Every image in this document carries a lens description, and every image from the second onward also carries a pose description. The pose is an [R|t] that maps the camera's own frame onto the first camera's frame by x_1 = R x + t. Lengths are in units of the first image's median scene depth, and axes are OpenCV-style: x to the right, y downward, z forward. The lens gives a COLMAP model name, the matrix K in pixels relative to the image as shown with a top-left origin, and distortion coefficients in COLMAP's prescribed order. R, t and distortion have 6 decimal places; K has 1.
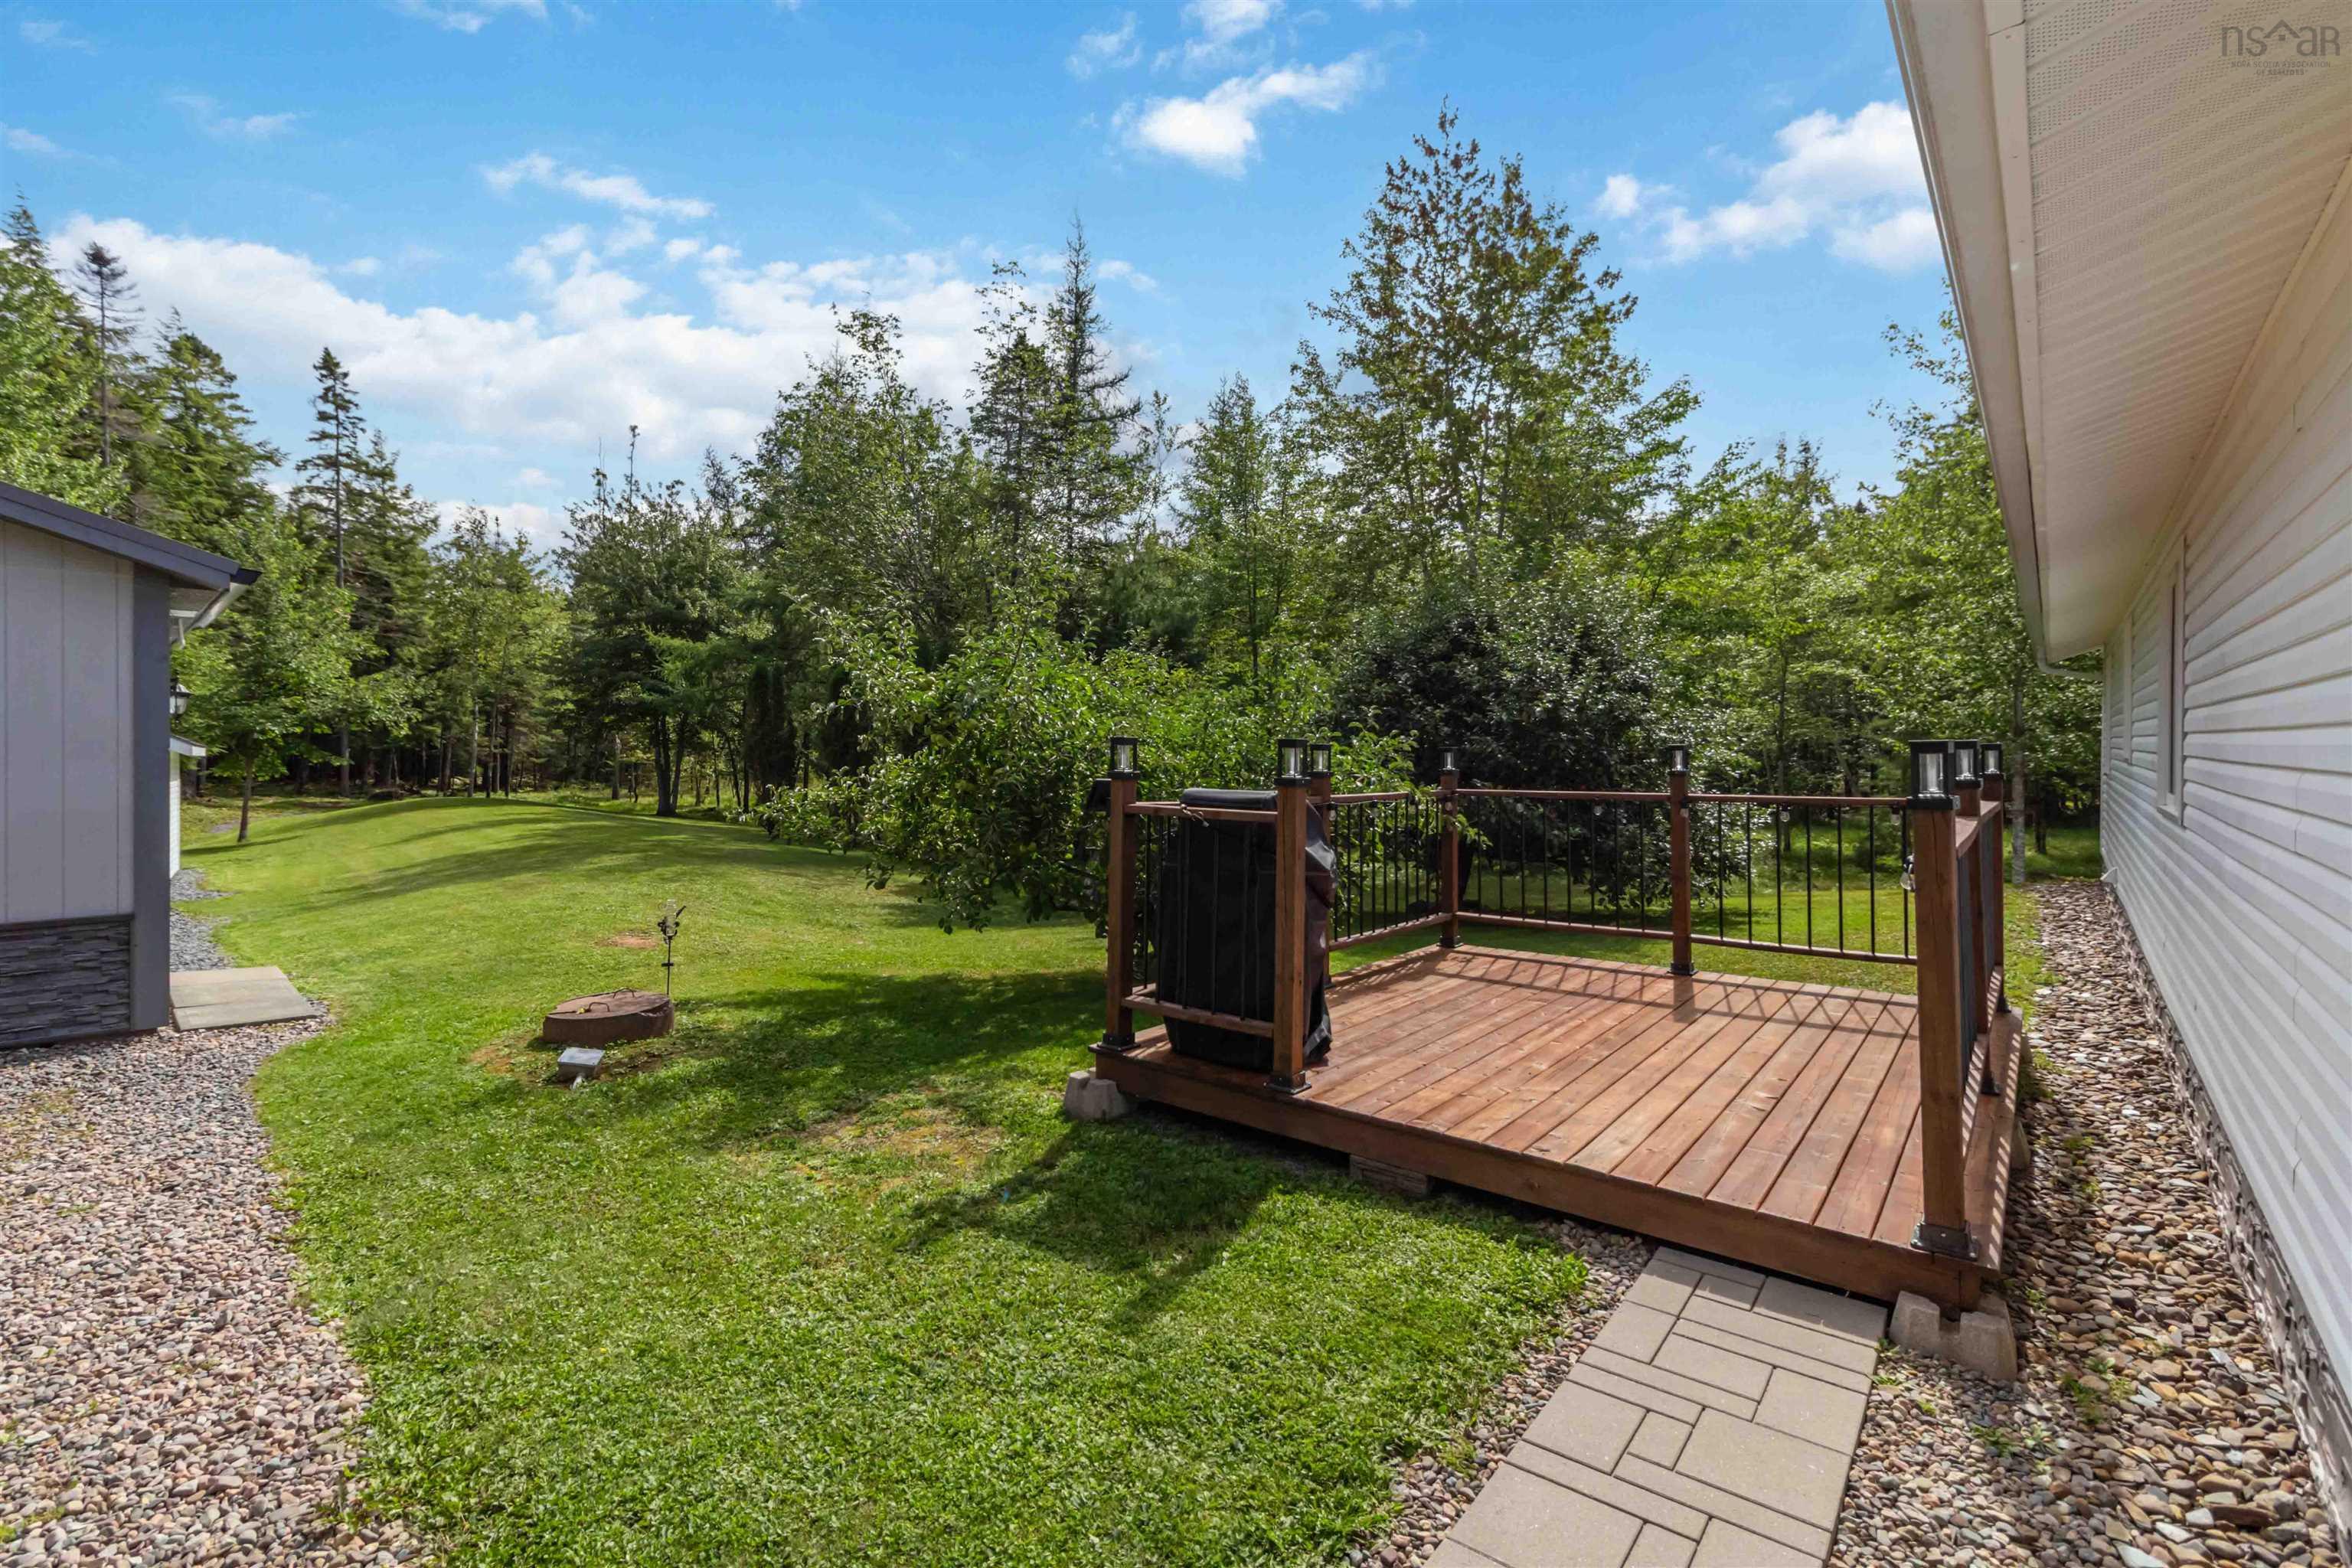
lens RADIAL K [[1071.4, 0, 1179.9], [0, 1071.4, 752.7], [0, 0, 1]] dist [-0.000563, -0.000264]
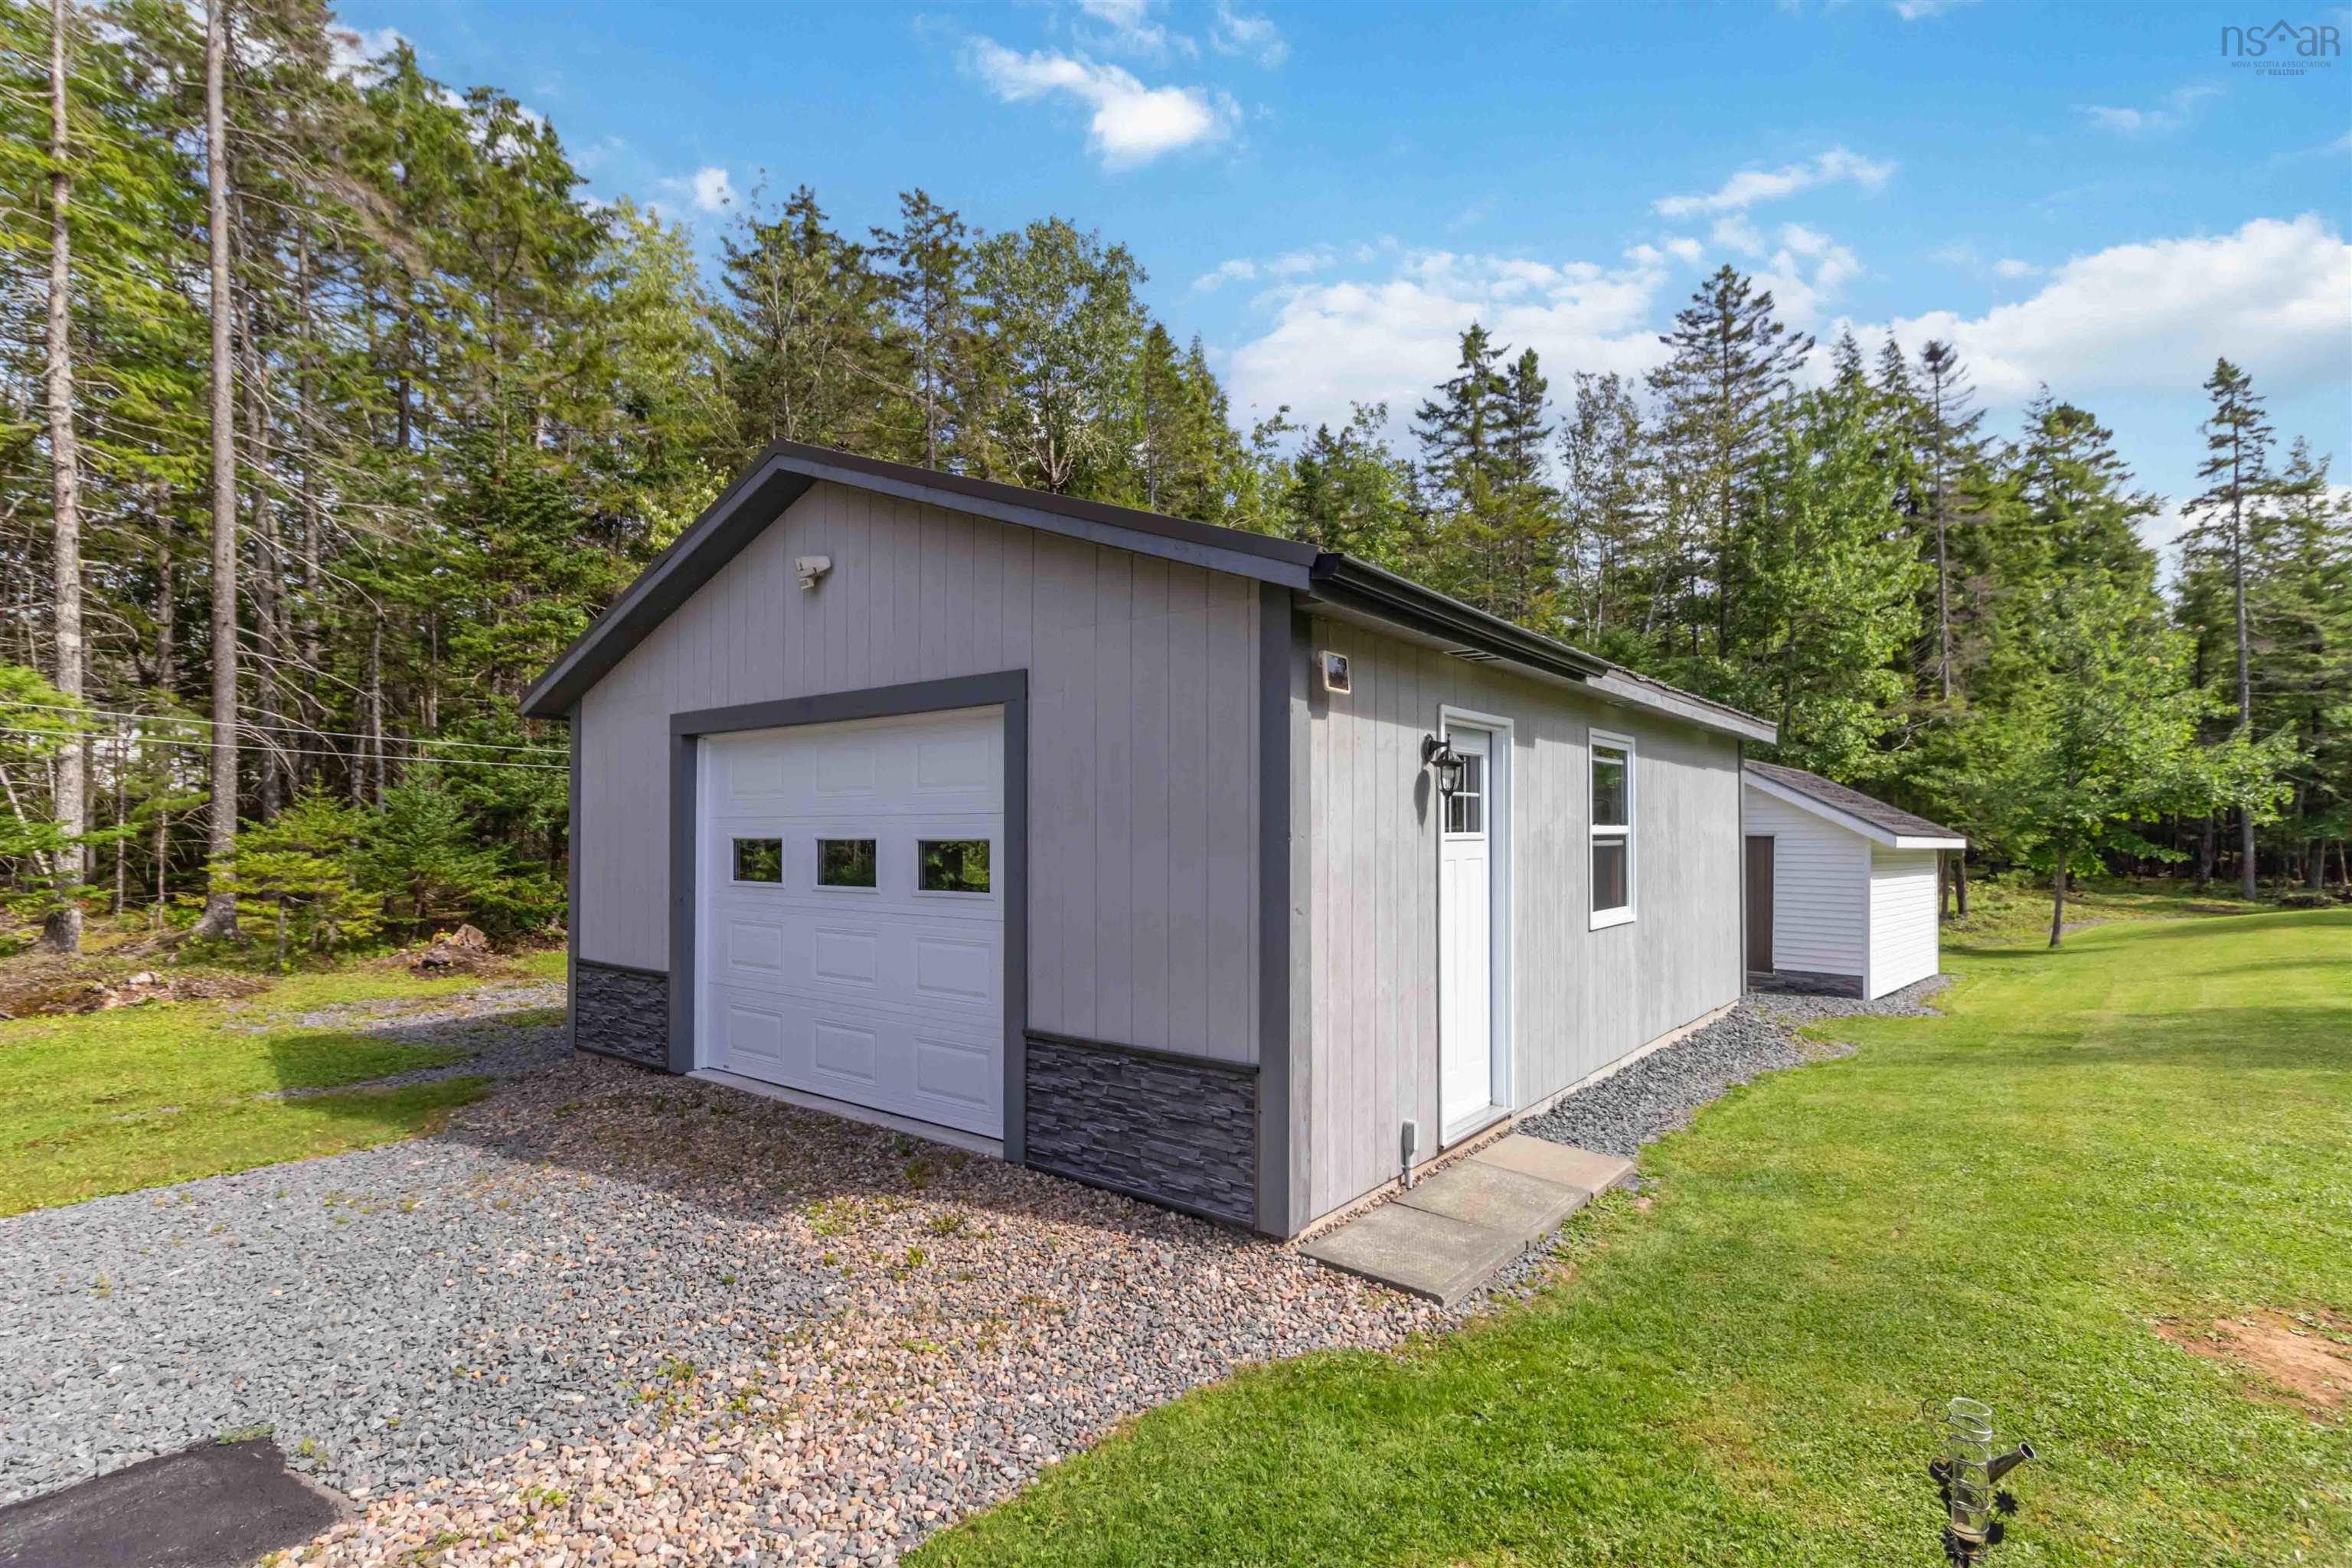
lens RADIAL K [[1090.4, 0, 1176.1], [0, 1090.4, 826.6], [0, 0, 1]] dist [-0.001922, -0.000584]
pose [[0.090190, -0.010415, -0.995870, -0.034506], [-0.006227, 0.999920, -0.011021, -0.000257], [0.995905, 0.007195, 0.090118, 0.121191]]
